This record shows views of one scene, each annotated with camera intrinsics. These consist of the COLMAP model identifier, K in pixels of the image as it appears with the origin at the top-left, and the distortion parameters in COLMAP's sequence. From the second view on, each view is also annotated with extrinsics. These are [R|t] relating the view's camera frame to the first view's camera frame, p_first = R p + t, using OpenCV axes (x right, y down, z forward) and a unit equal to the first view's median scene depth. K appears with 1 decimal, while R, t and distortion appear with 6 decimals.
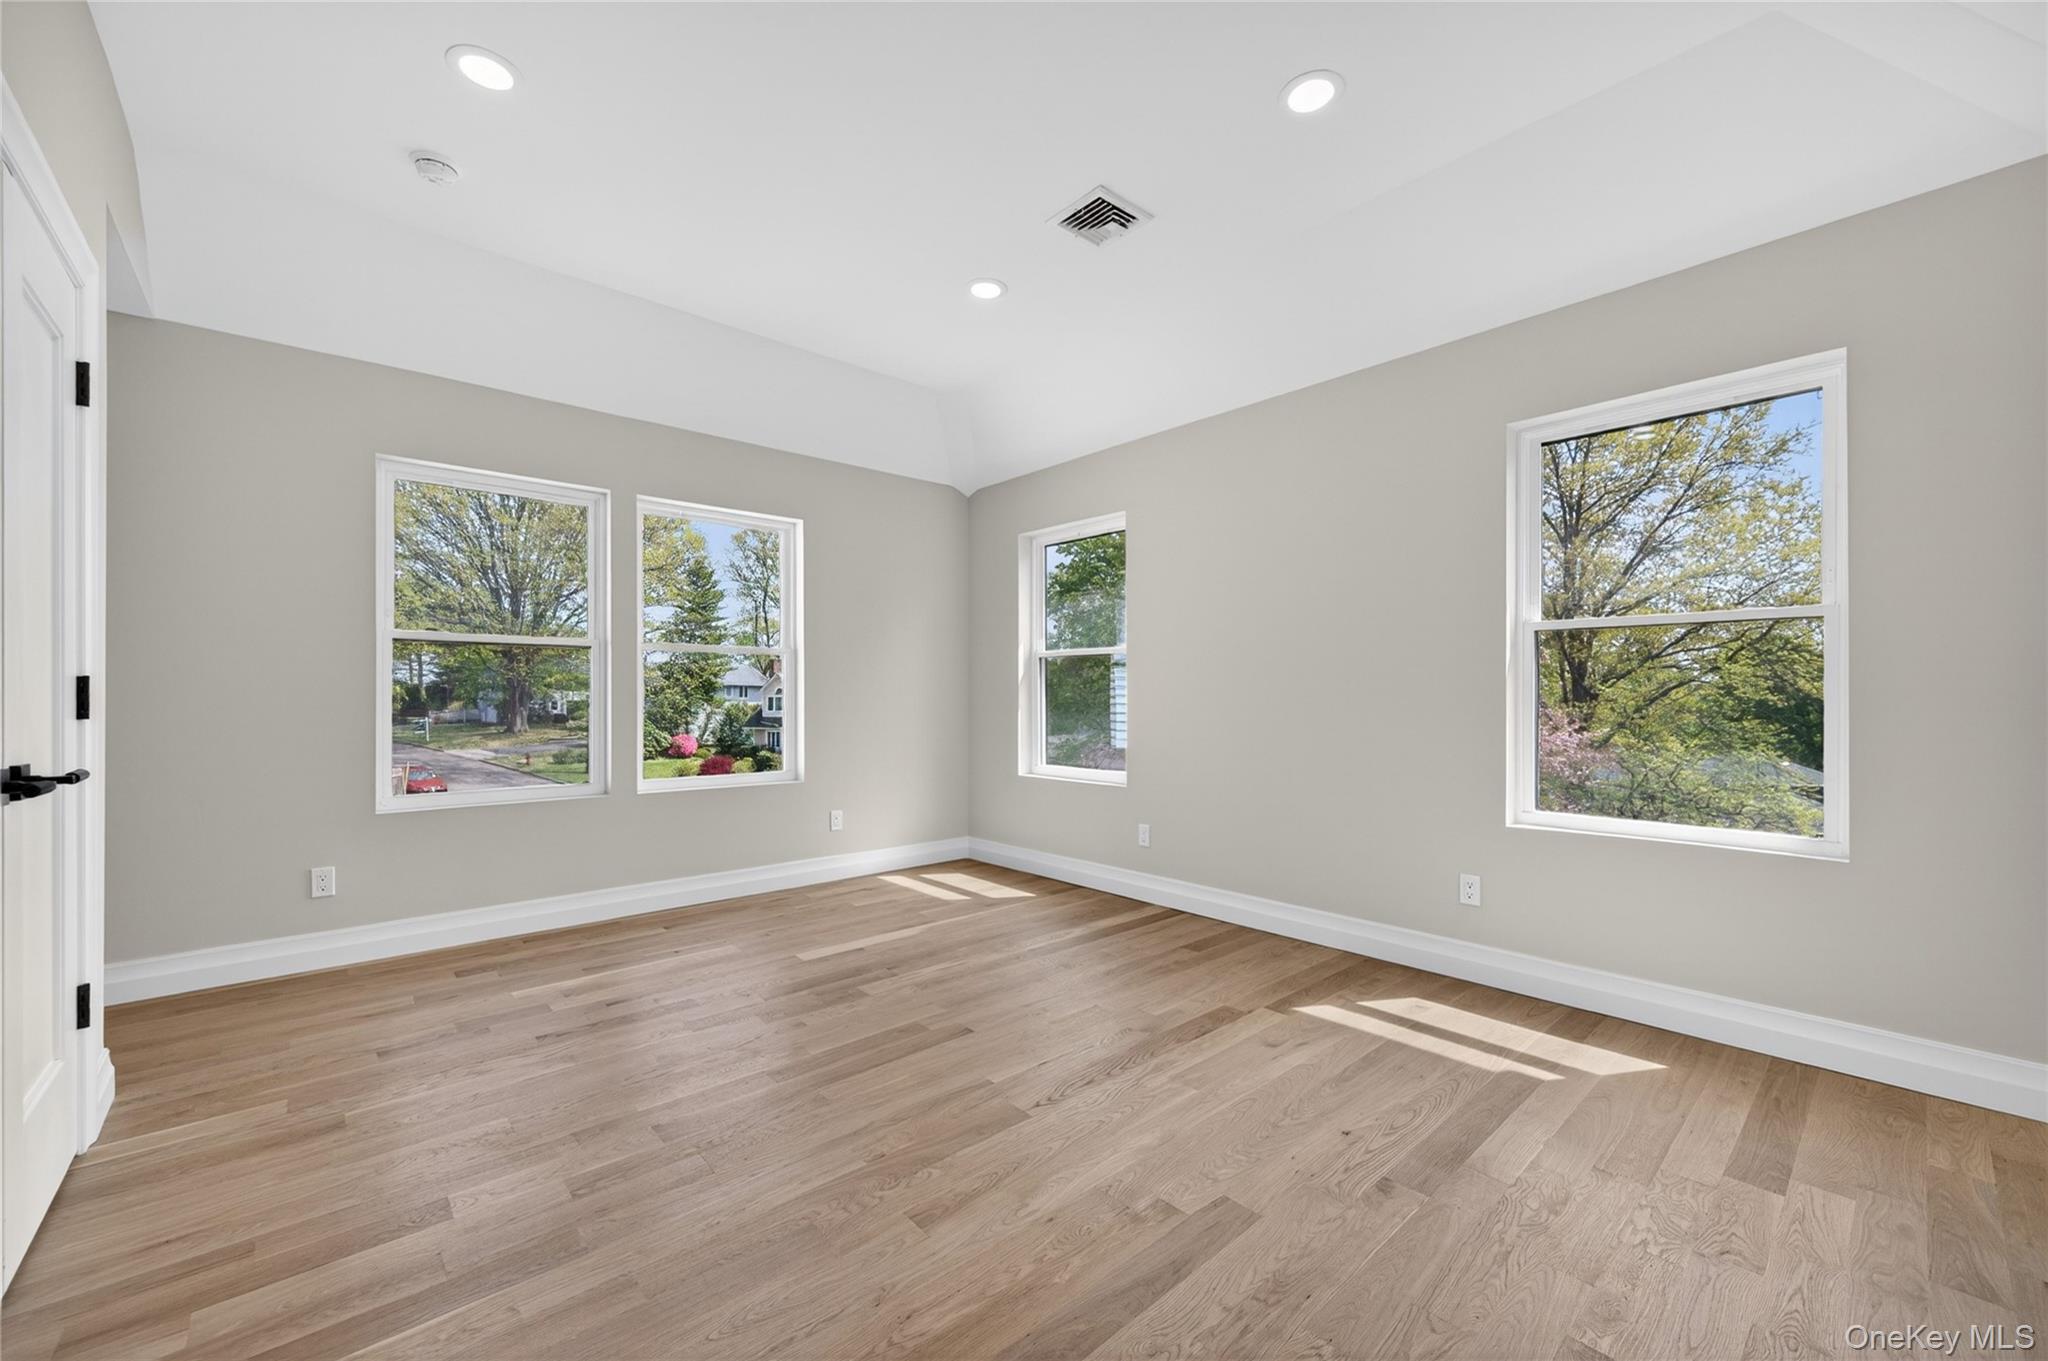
lens RADIAL K [[801.3, 0, 1026.1], [0, 801.3, 691.9], [0, 0, 1]] dist [-0.001195, 0.000075]
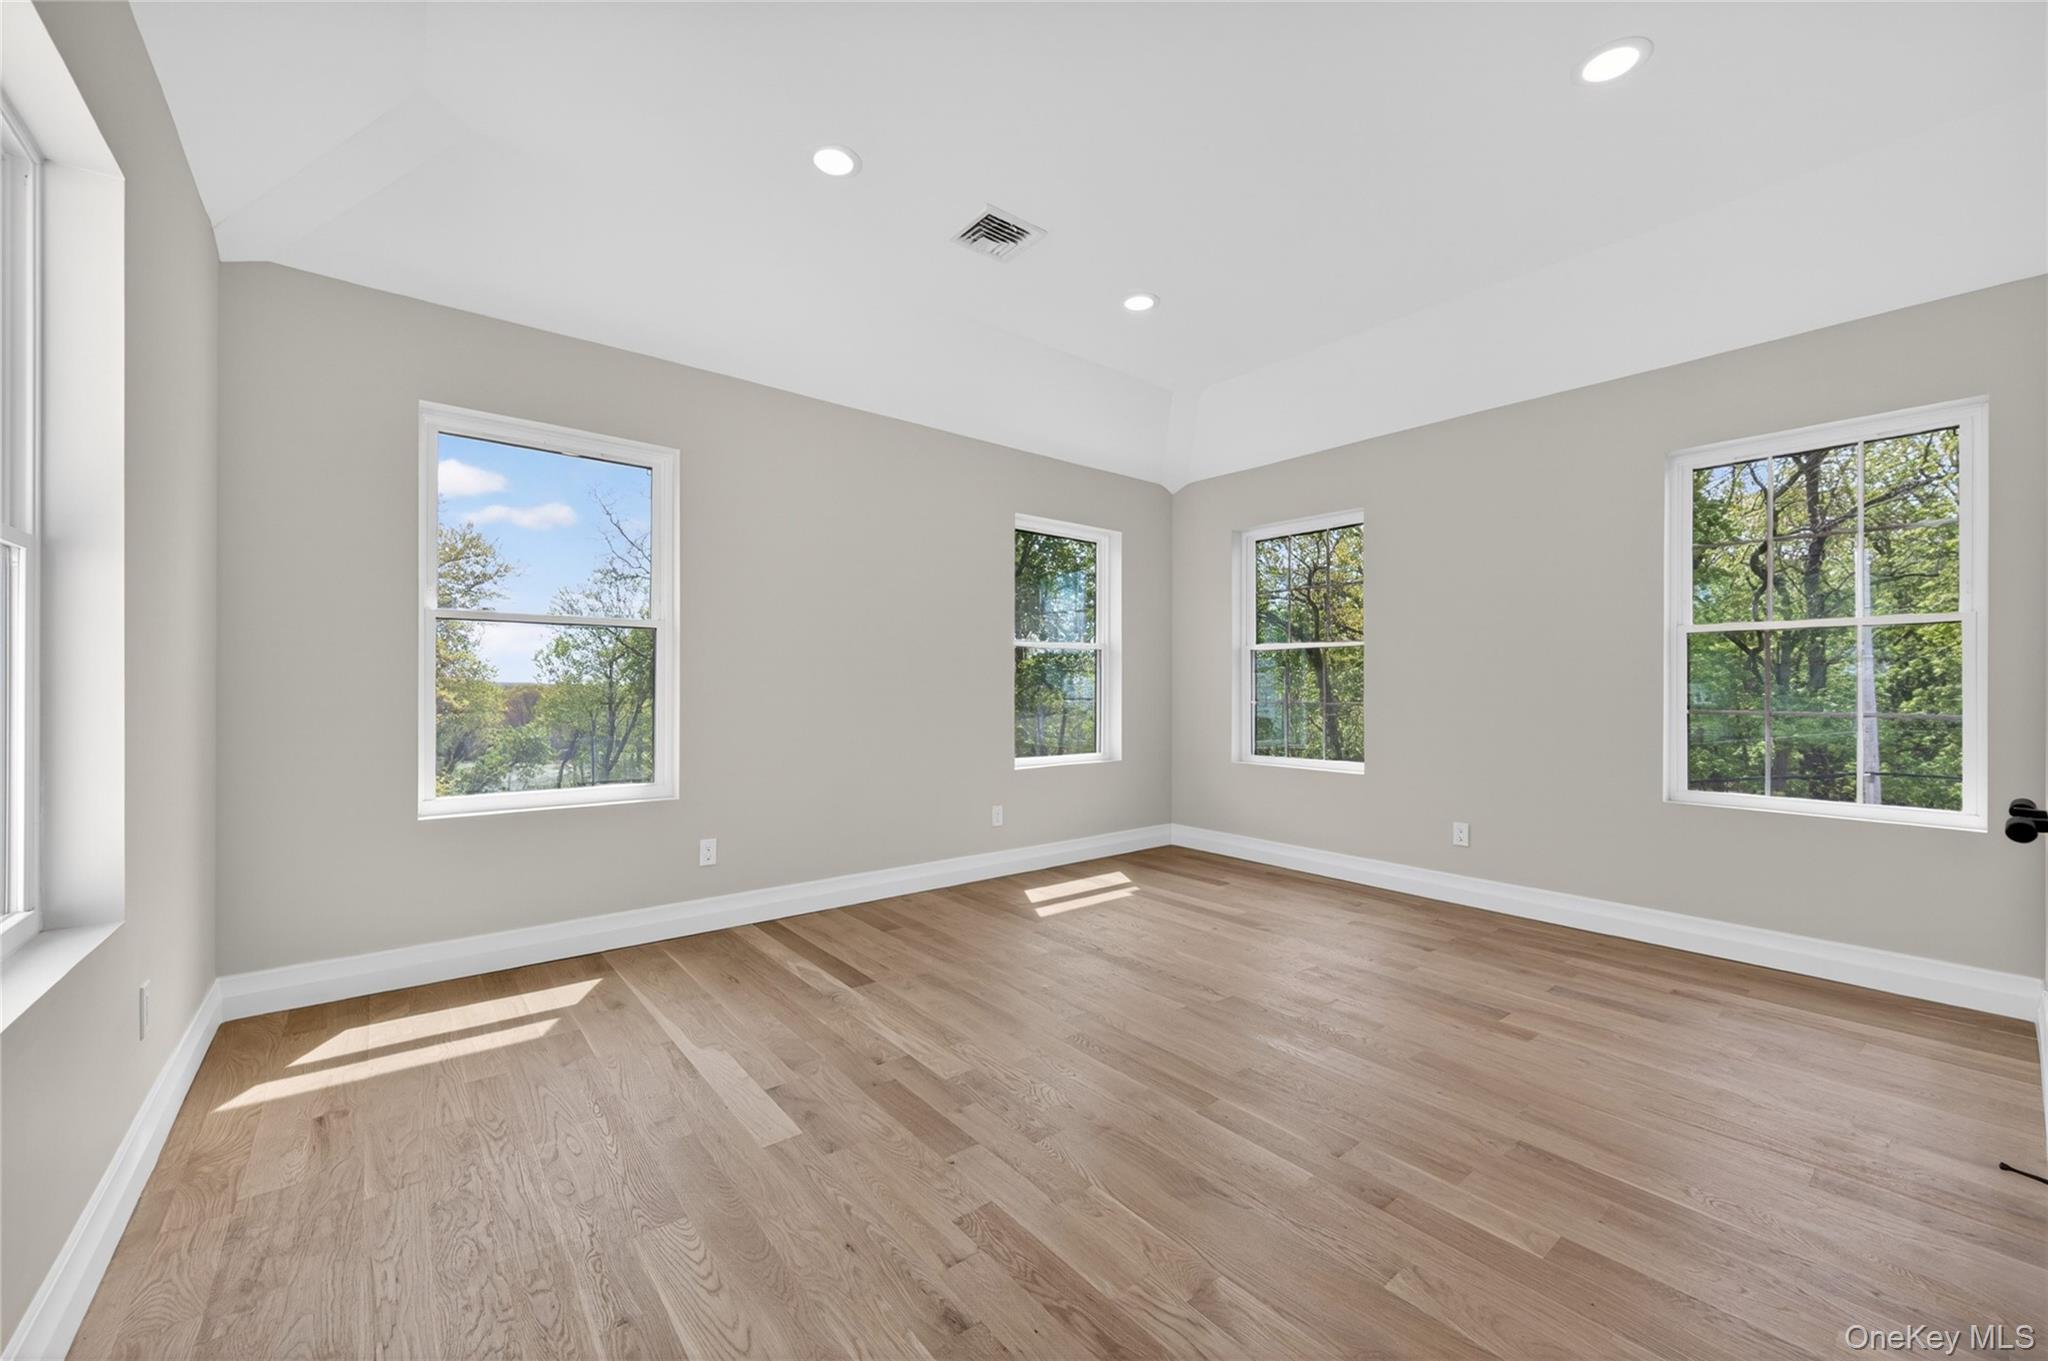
lens RADIAL K [[801.3, 0, 1028.0], [0, 801.3, 683.3], [0, 0, 1]] dist [-0.001195, 0.000075]
pose [[0.045961, 0.006509, 0.998922, -0.816570], [-0.003784, 0.999973, -0.006341, 0.009110], [-0.998936, -0.003488, 0.045985, 0.771940]]
